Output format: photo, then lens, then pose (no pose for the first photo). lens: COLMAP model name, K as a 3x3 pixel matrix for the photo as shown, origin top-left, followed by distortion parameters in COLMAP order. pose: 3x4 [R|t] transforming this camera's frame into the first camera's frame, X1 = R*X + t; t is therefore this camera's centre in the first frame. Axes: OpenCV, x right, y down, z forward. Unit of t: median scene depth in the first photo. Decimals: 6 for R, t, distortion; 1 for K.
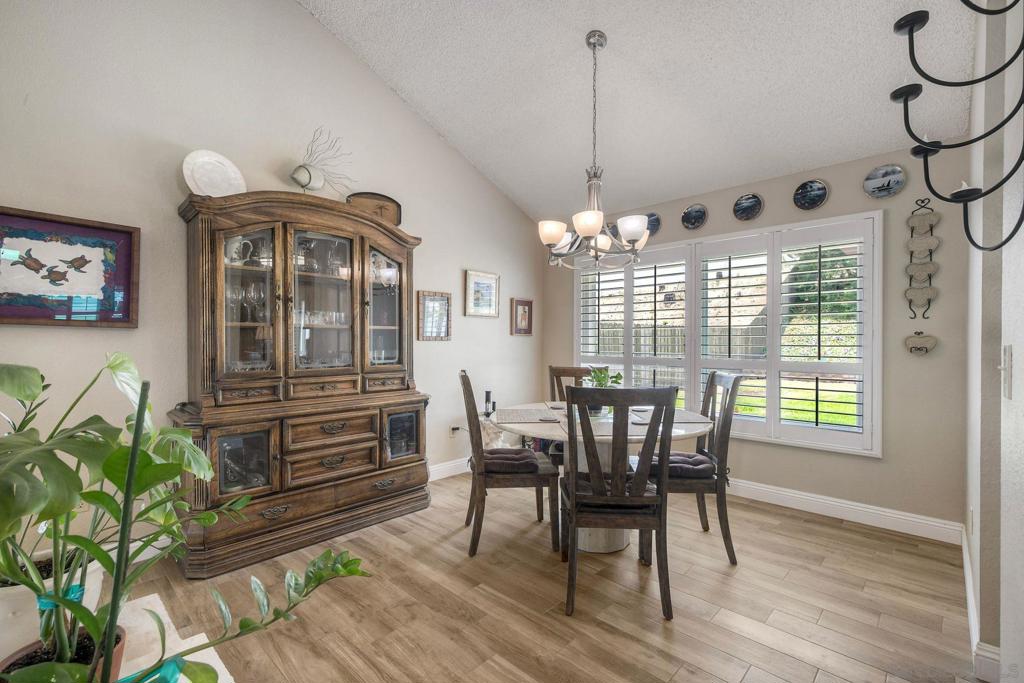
lens RADIAL K [[454.0, 0, 517.6], [0, 454.0, 343.0], [0, 0, 1]] dist [-0.006674, -0.002236]
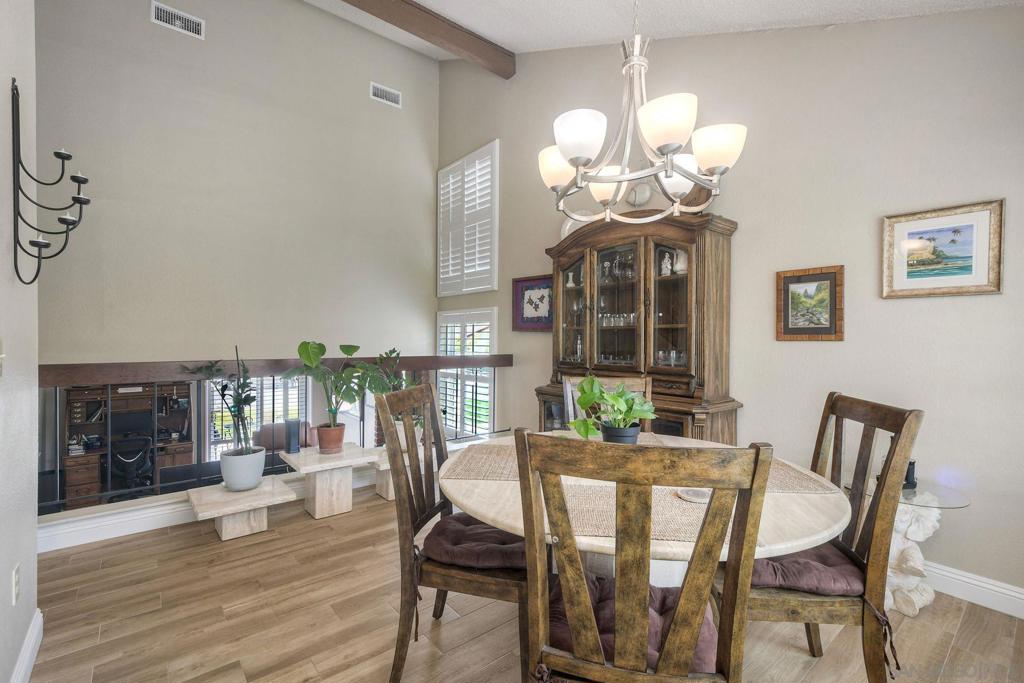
lens RADIAL K [[454.0, 0, 513.8], [0, 454.0, 339.2], [0, 0, 1]] dist [-0.006674, -0.002236]
pose [[-0.130222, 0.006864, -0.991461, 0.908428], [-0.009845, 0.999918, 0.008215, -0.019594], [0.991436, 0.010831, -0.130143, 1.095758]]
